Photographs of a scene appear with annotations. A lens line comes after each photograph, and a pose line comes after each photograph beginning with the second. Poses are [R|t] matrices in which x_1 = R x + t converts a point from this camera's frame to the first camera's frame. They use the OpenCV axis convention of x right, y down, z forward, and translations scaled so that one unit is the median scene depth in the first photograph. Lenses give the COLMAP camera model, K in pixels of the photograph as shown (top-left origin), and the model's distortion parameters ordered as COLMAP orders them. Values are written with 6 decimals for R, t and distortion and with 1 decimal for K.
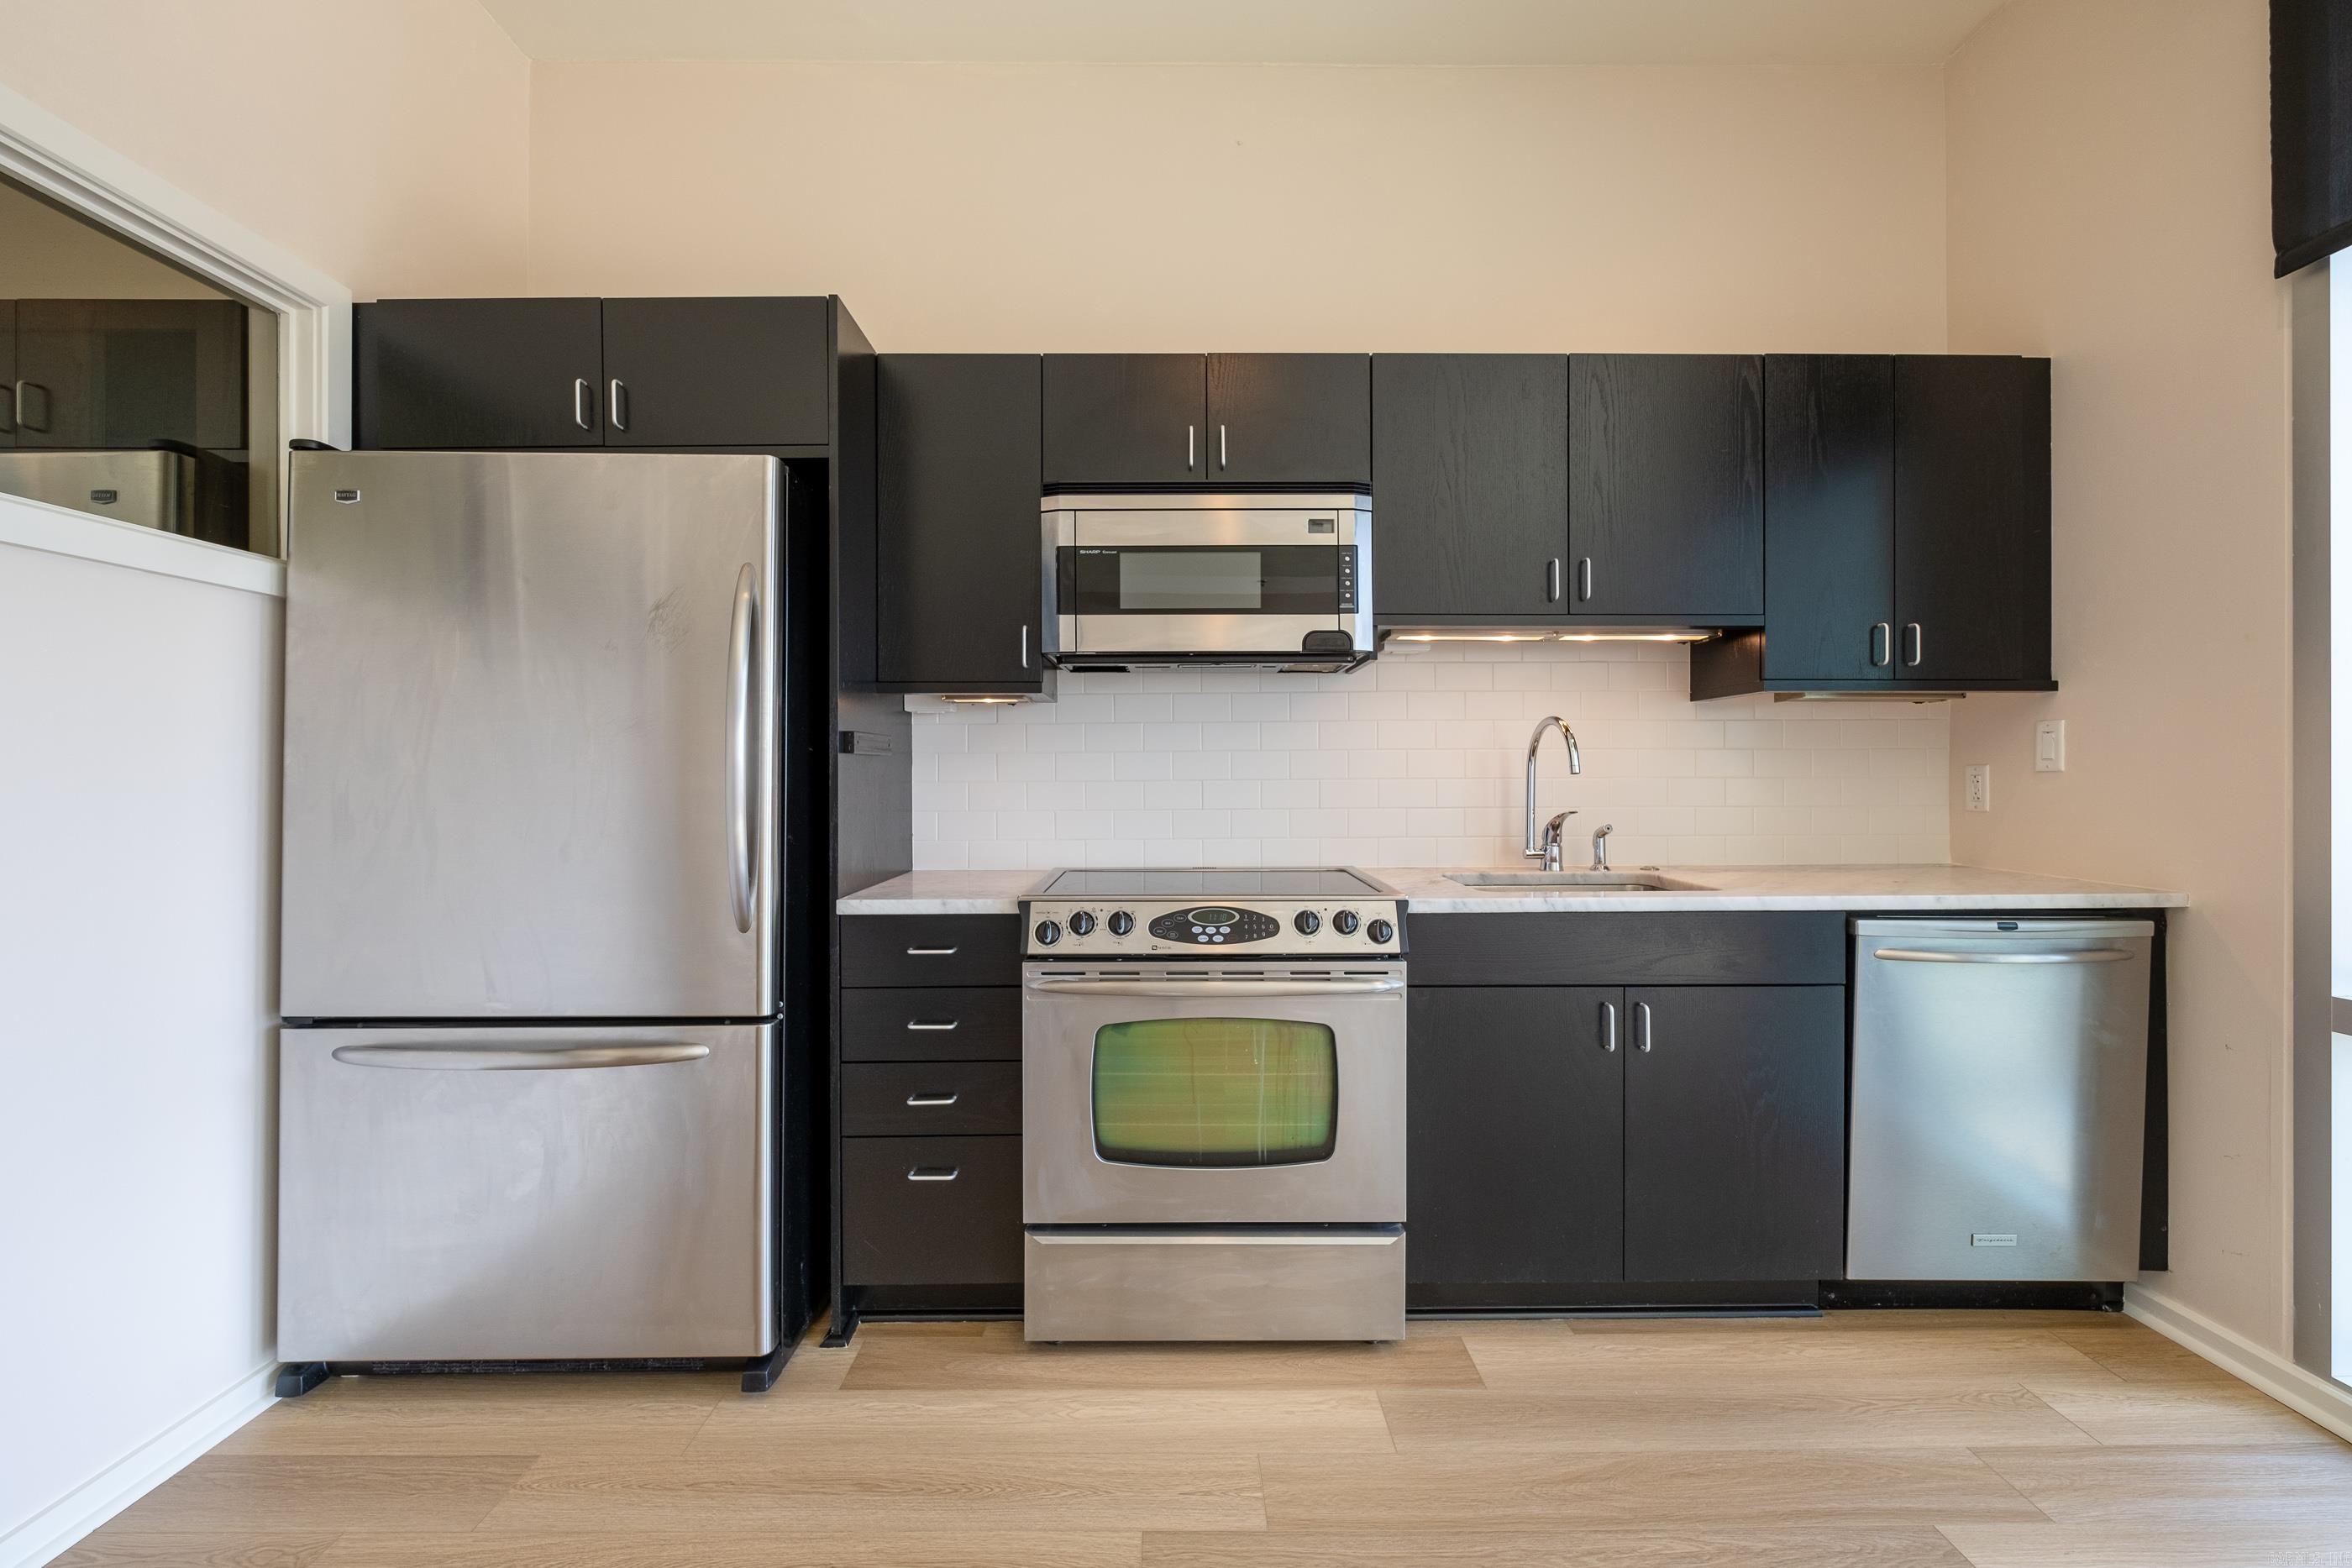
lens RADIAL K [[1033.9, 0, 1175.9], [0, 1033.9, 779.4], [0, 0, 1]] dist [-0.003618, -0.000126]
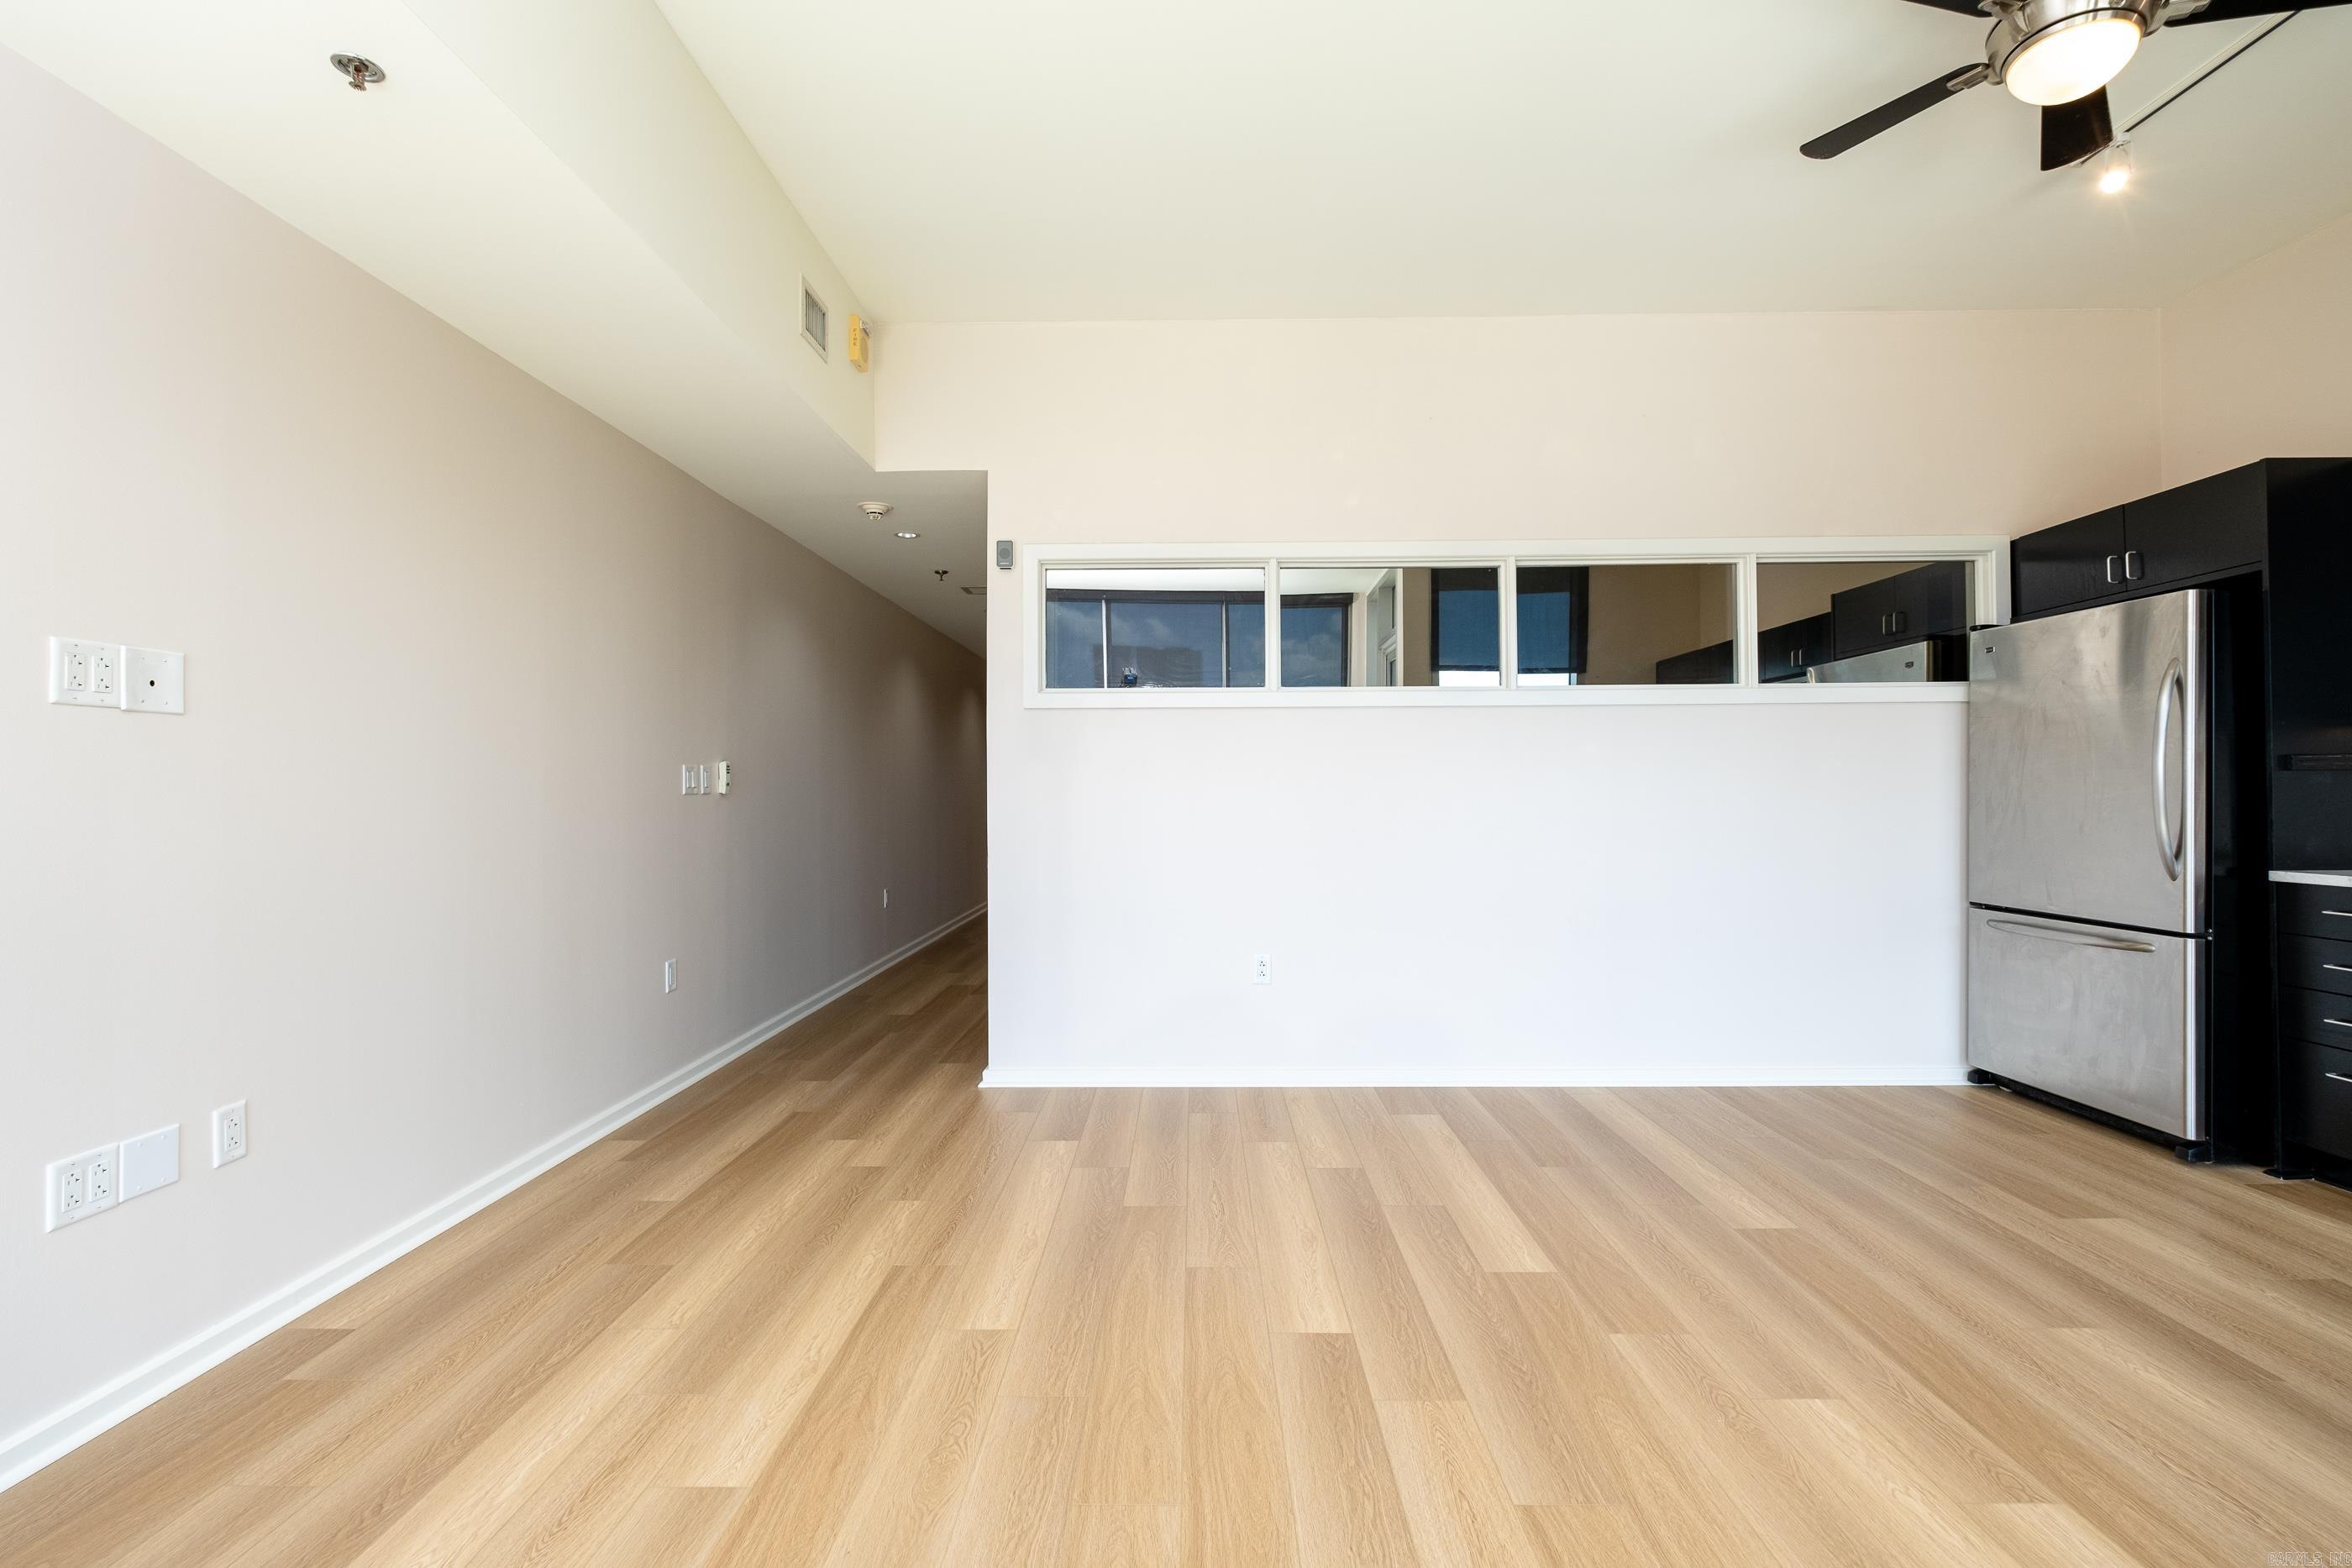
lens RADIAL K [[1047.1, 0, 1176.7], [0, 1047.1, 777.4], [0, 0, 1]] dist [-0.002251, -0.000383]
pose [[-0.023212, -0.011078, -0.999669, 1.199726], [0.001958, 0.999936, -0.011126, -0.002157], [0.999729, -0.002215, -0.023189, -0.521169]]
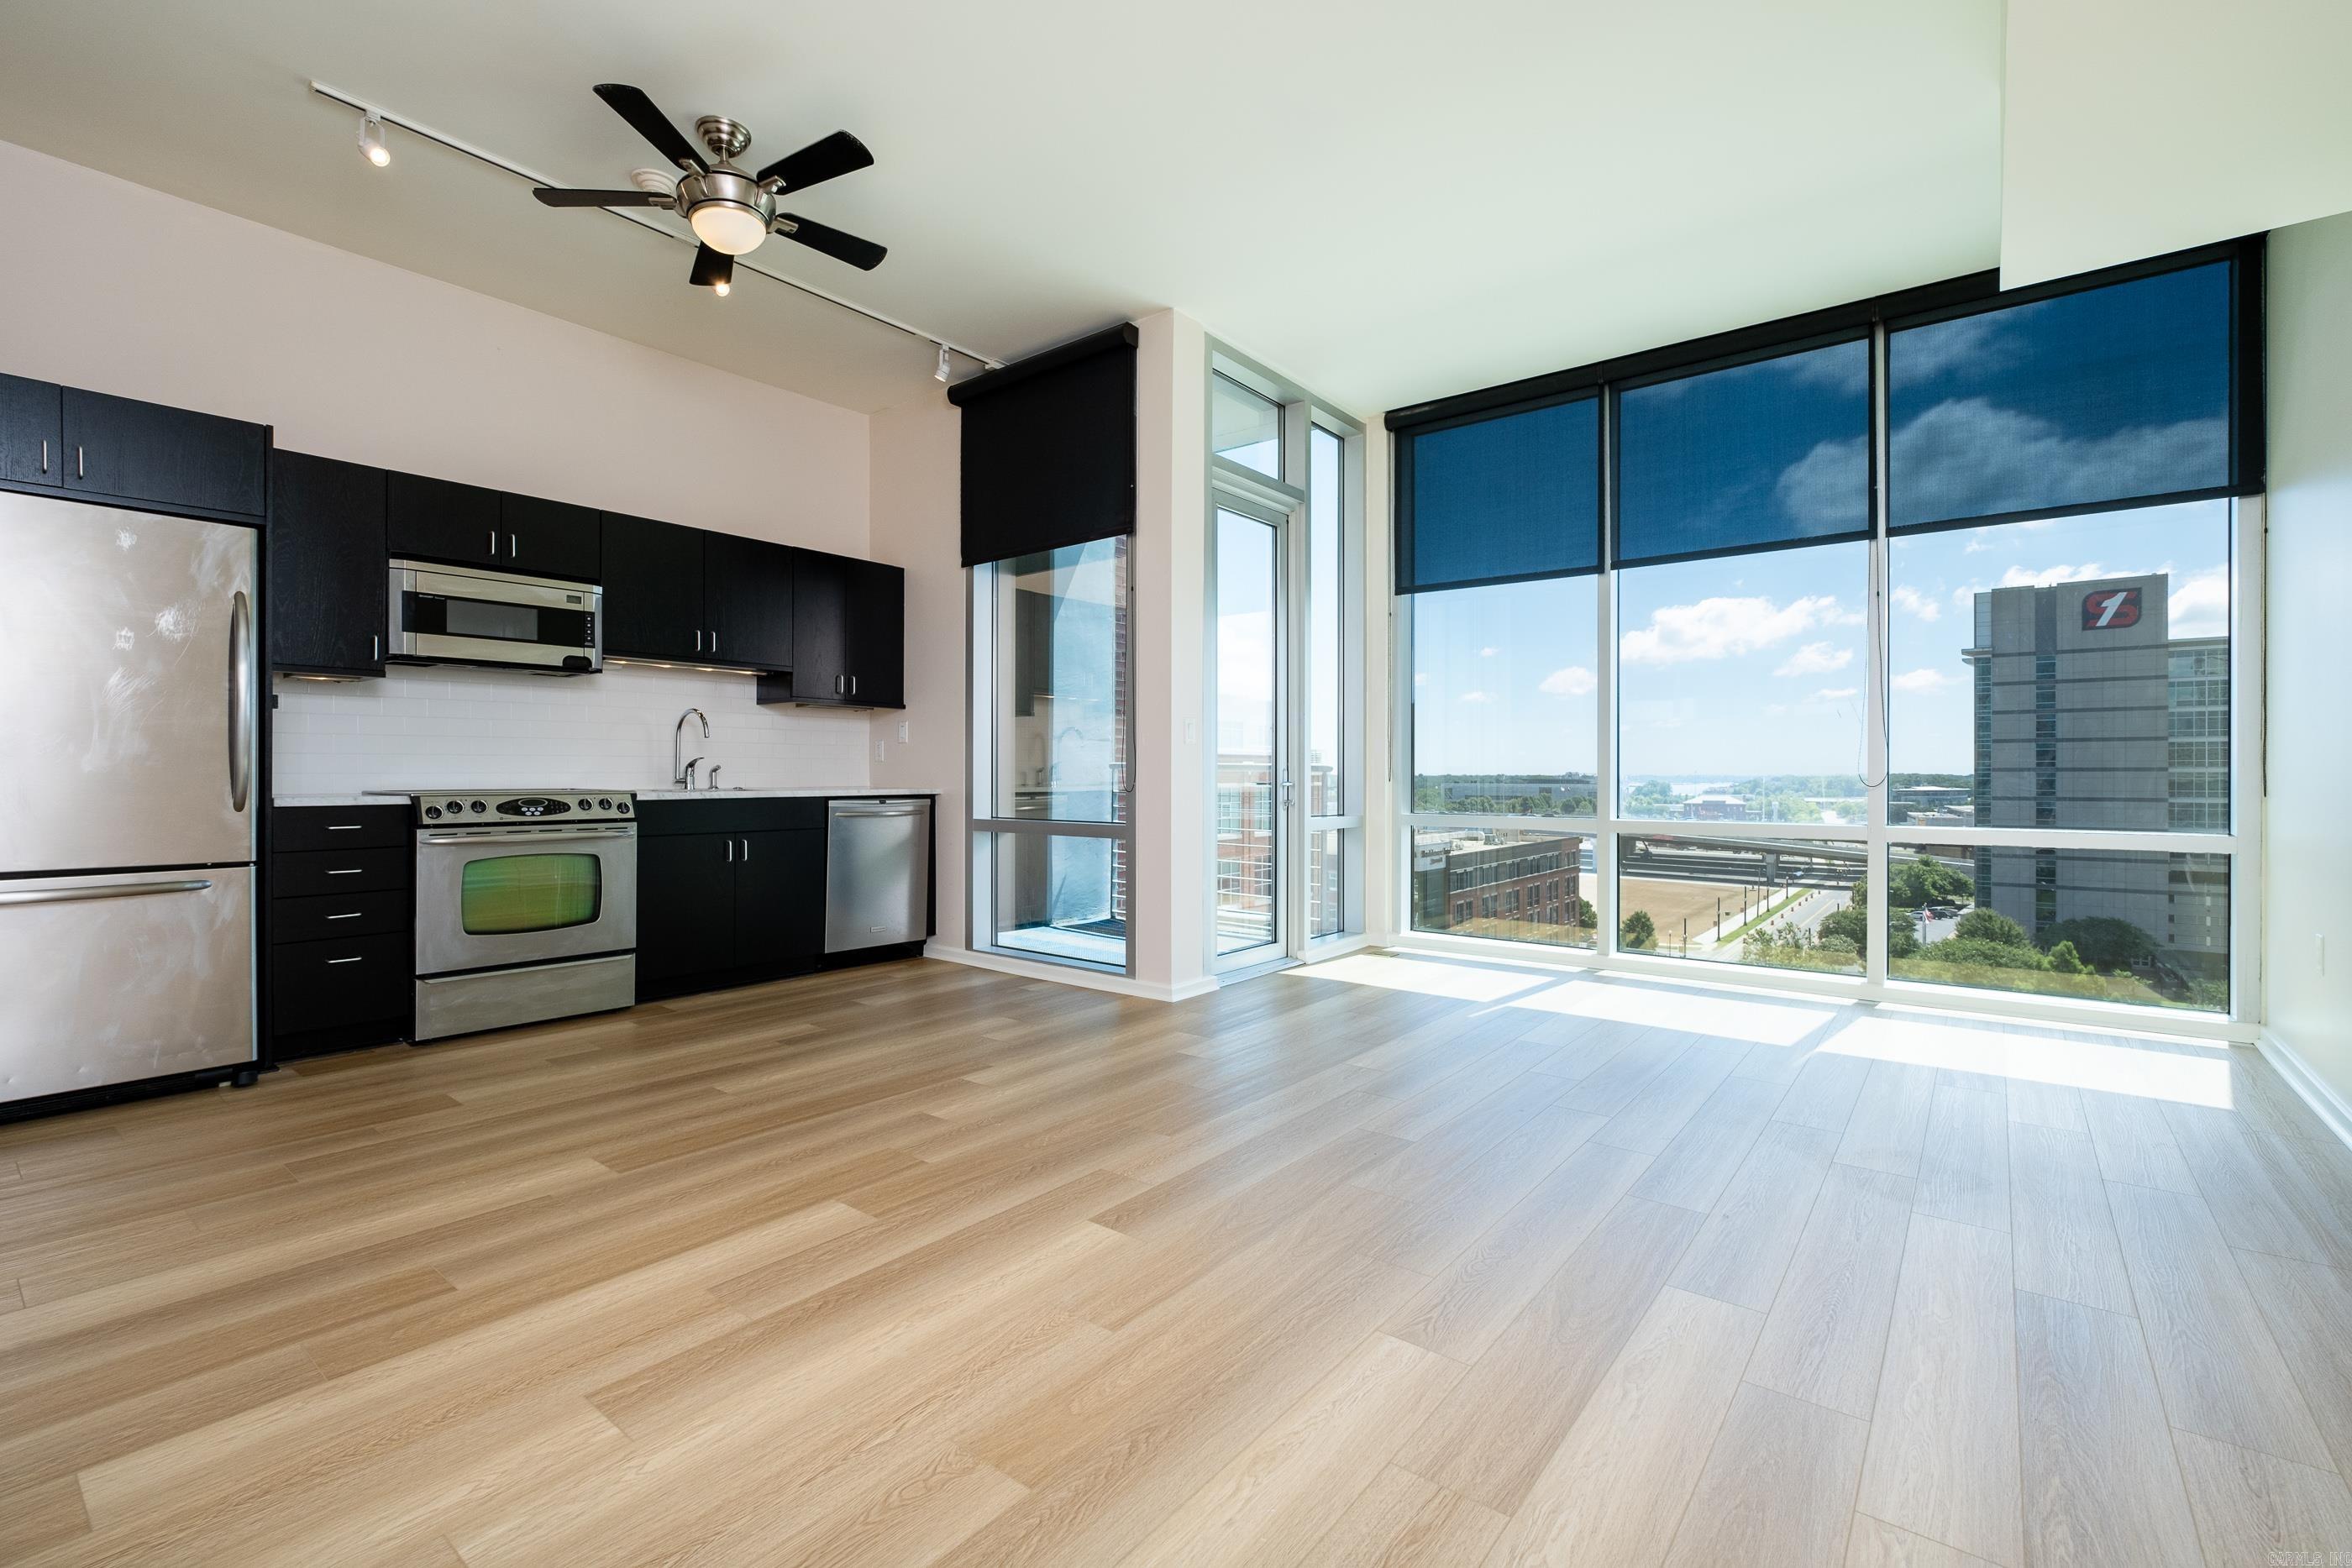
lens RADIAL K [[1027.1, 0, 1174.3], [0, 1027.1, 773.5], [0, 0, 1]] dist [0.000537, -0.000457]
pose [[0.626776, 0.003220, 0.779193, -0.708018], [-0.001754, 0.999995, -0.002721, 0.080993], [-0.779197, 0.000339, 0.626779, -1.138449]]
